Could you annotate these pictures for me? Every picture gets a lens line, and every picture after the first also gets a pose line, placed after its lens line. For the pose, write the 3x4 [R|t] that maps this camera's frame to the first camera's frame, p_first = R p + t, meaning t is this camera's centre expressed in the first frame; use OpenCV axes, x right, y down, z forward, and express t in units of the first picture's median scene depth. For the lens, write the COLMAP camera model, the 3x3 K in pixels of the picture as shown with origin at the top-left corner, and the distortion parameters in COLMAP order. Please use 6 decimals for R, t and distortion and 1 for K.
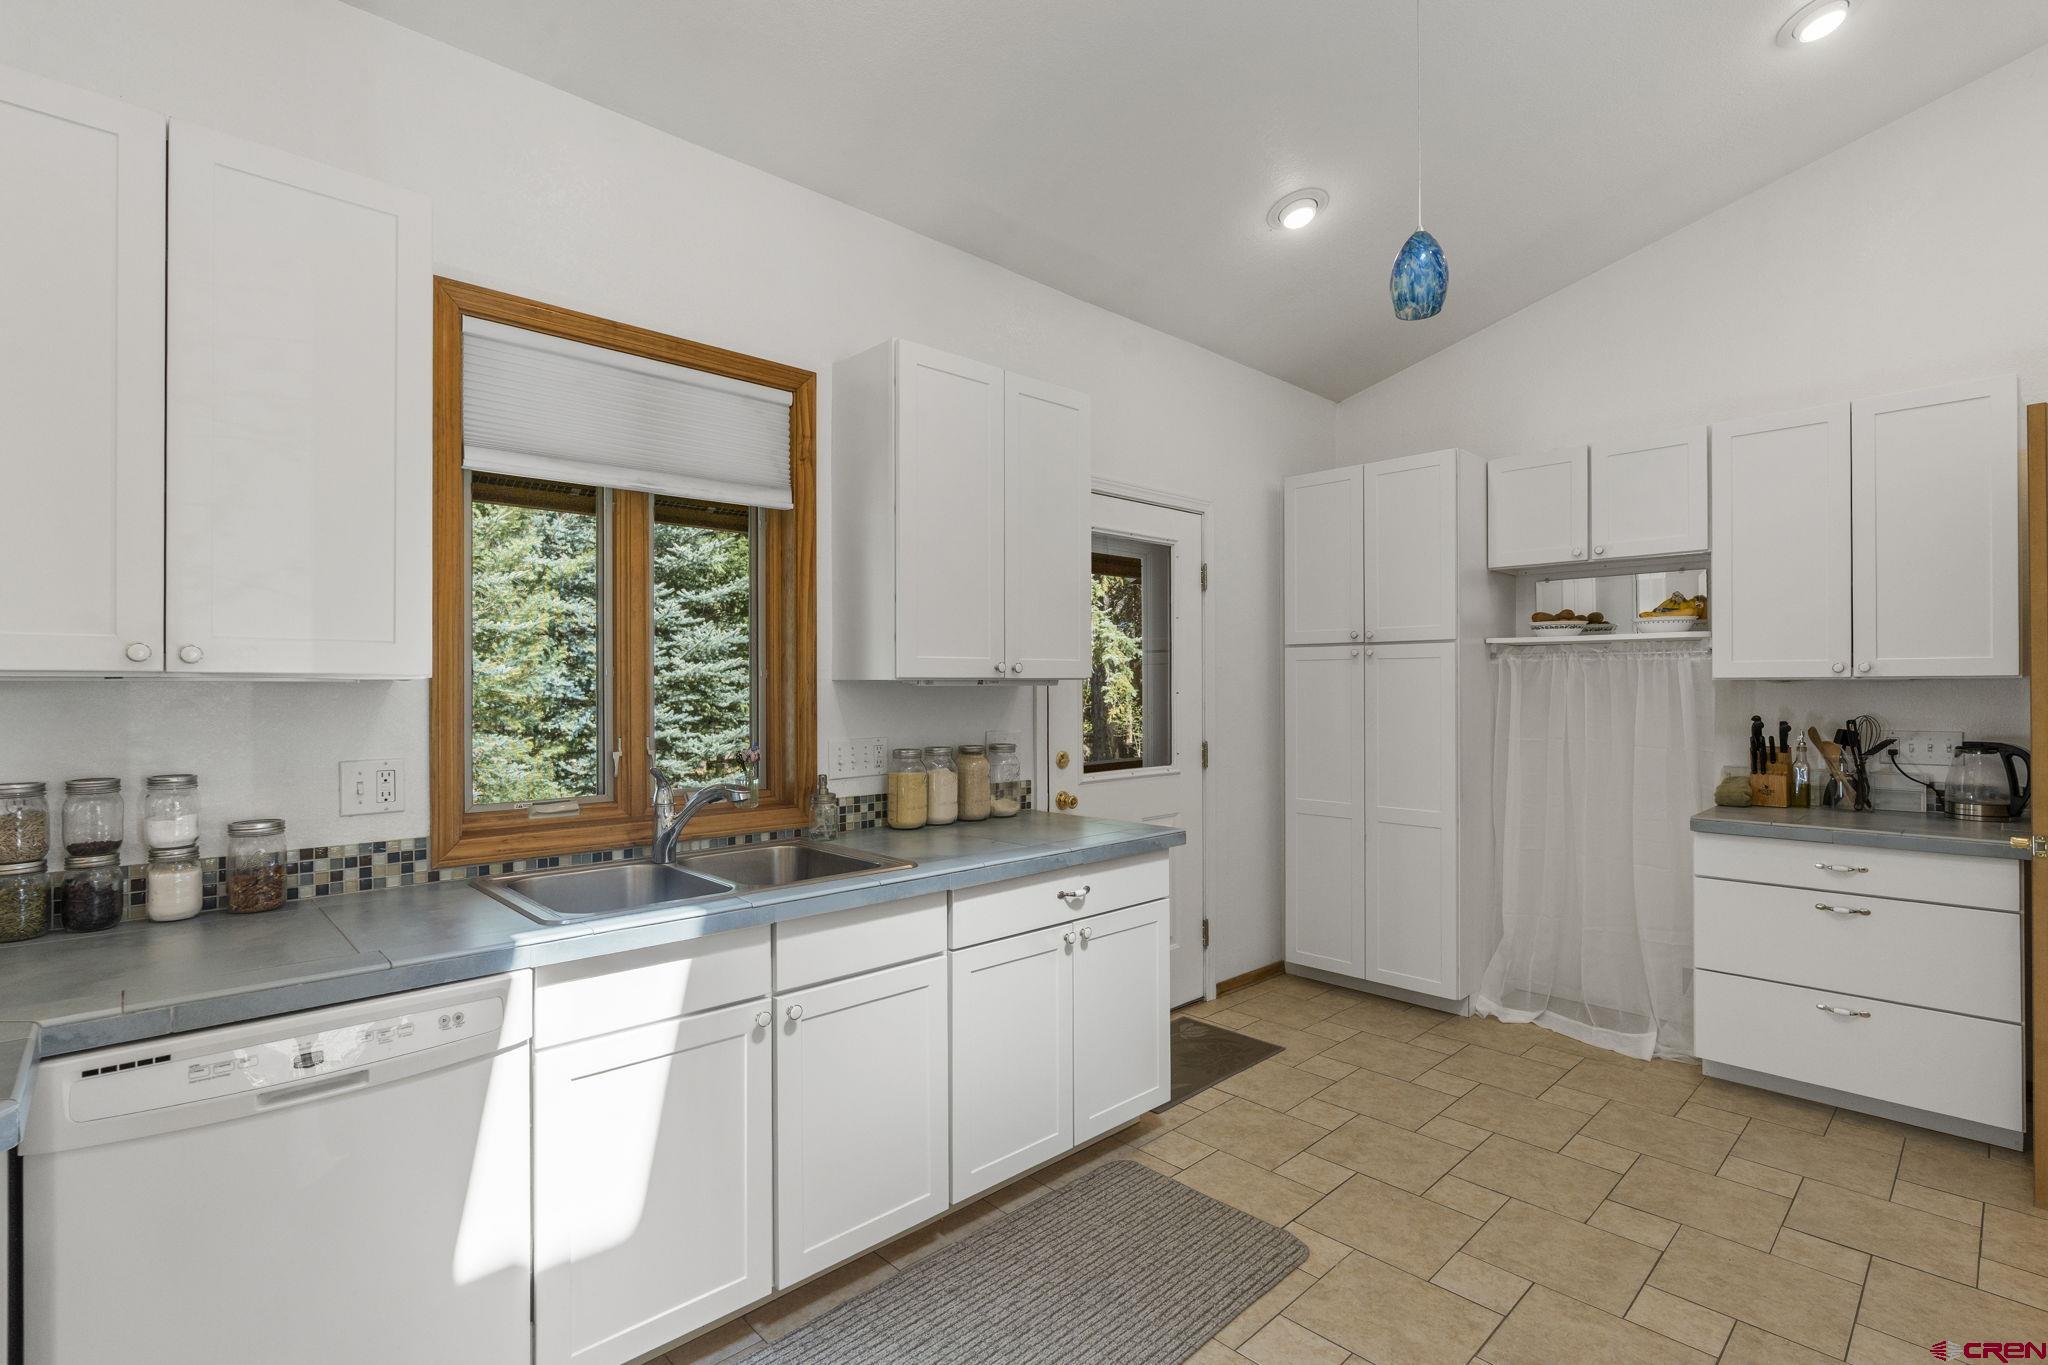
lens RADIAL K [[943.2, 0, 1019.9], [0, 943.2, 679.5], [0, 0, 1]] dist [-0.008920, 0.000322]
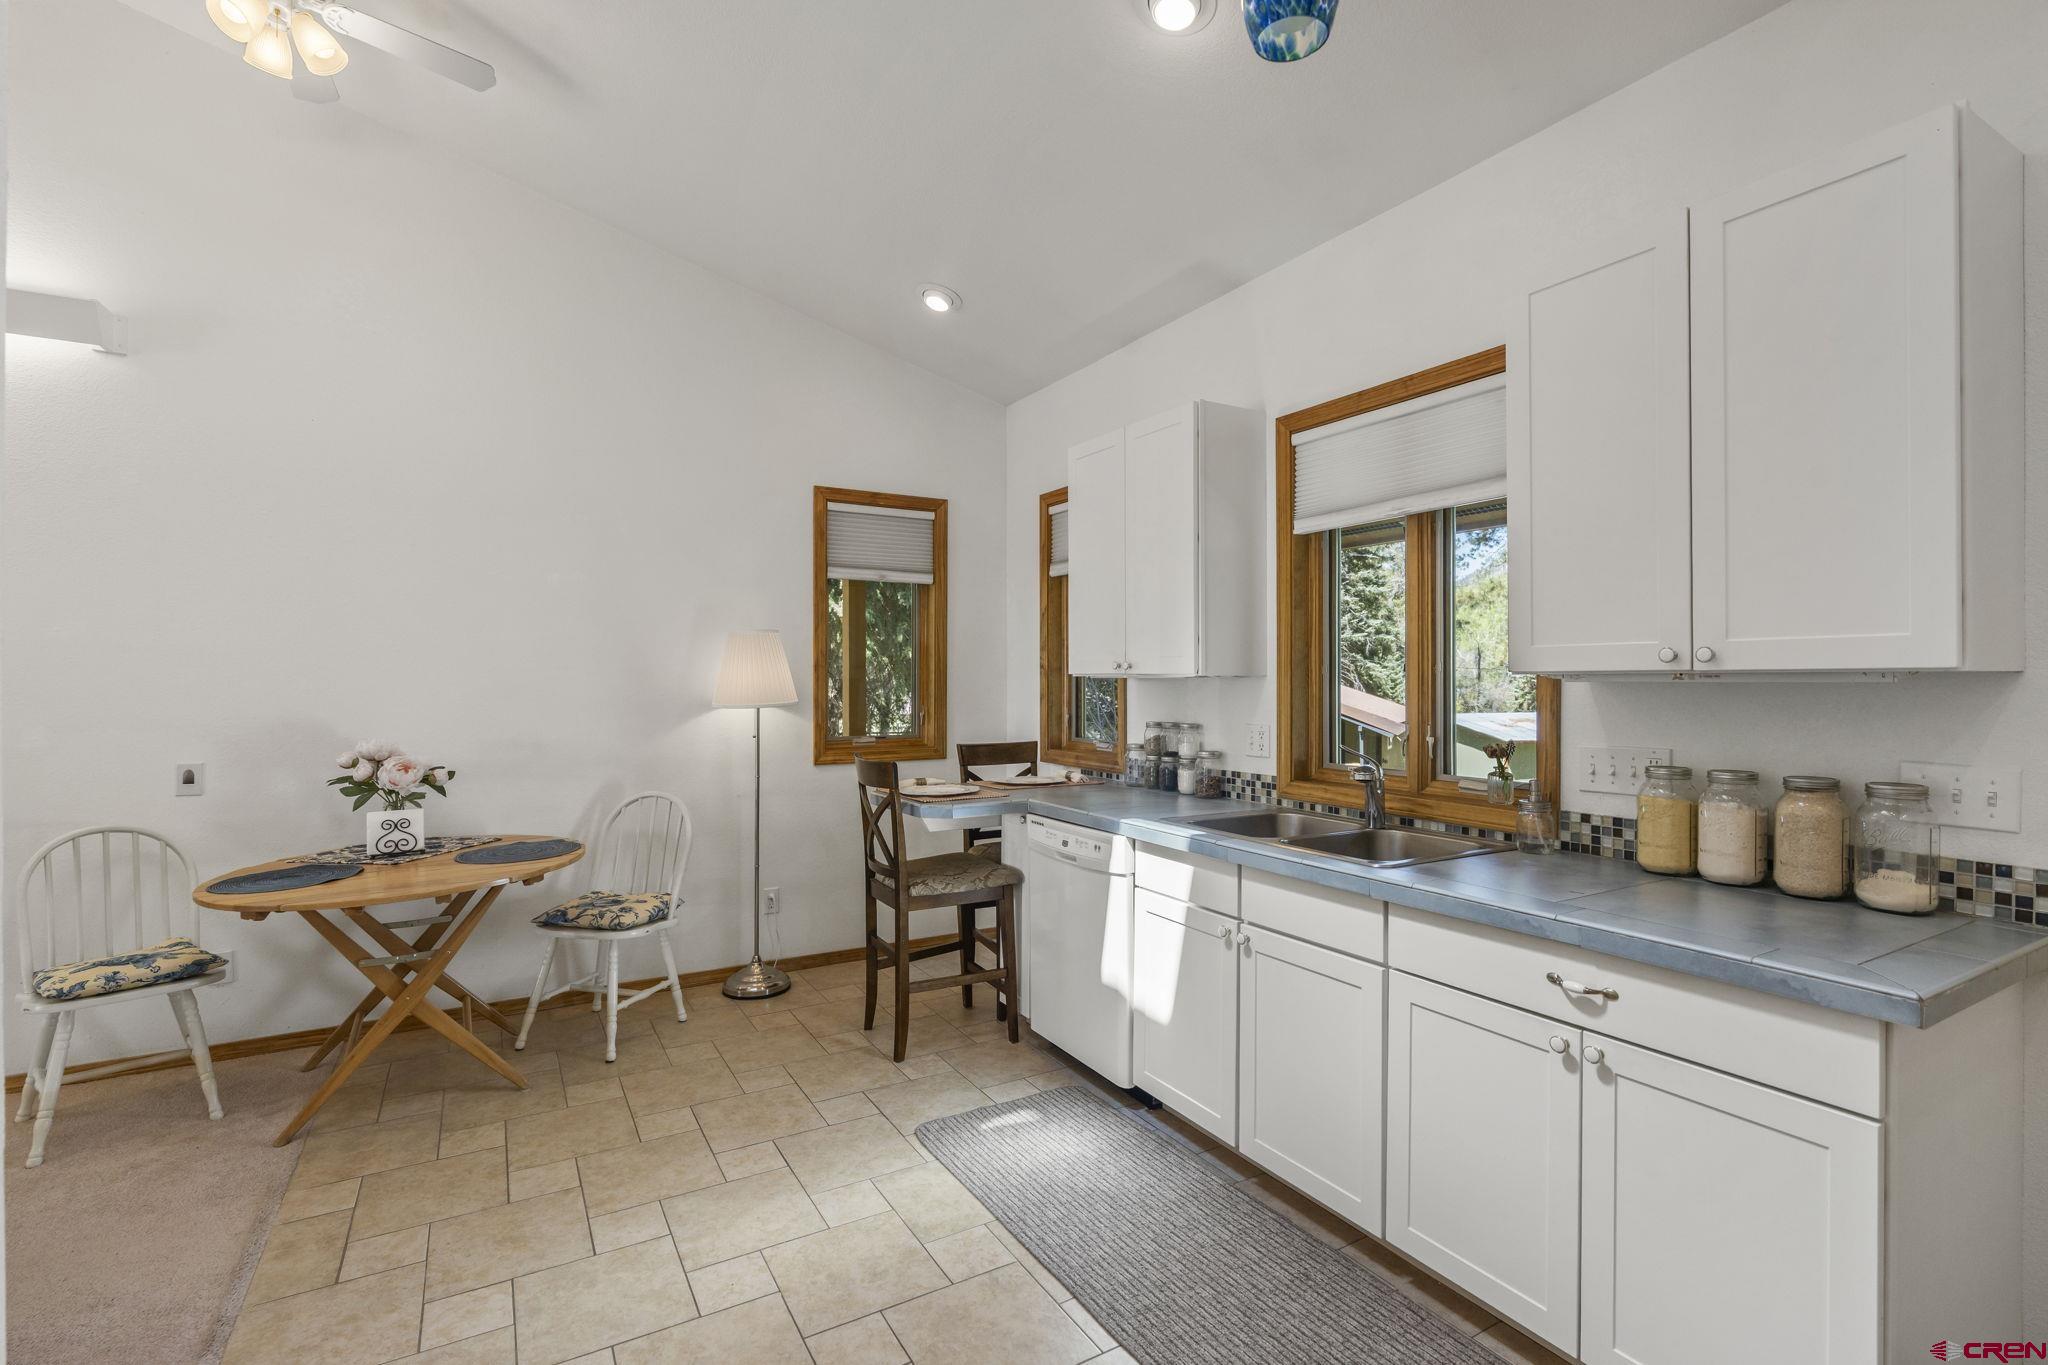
lens RADIAL K [[943.2, 0, 1034.1], [0, 943.2, 676.7], [0, 0, 1]] dist [-0.008920, 0.000322]
pose [[-0.226509, -0.003568, -0.974003, 1.005678], [0.004753, 0.999977, -0.004769, 0.006400], [0.973998, -0.005709, -0.226487, 0.966430]]
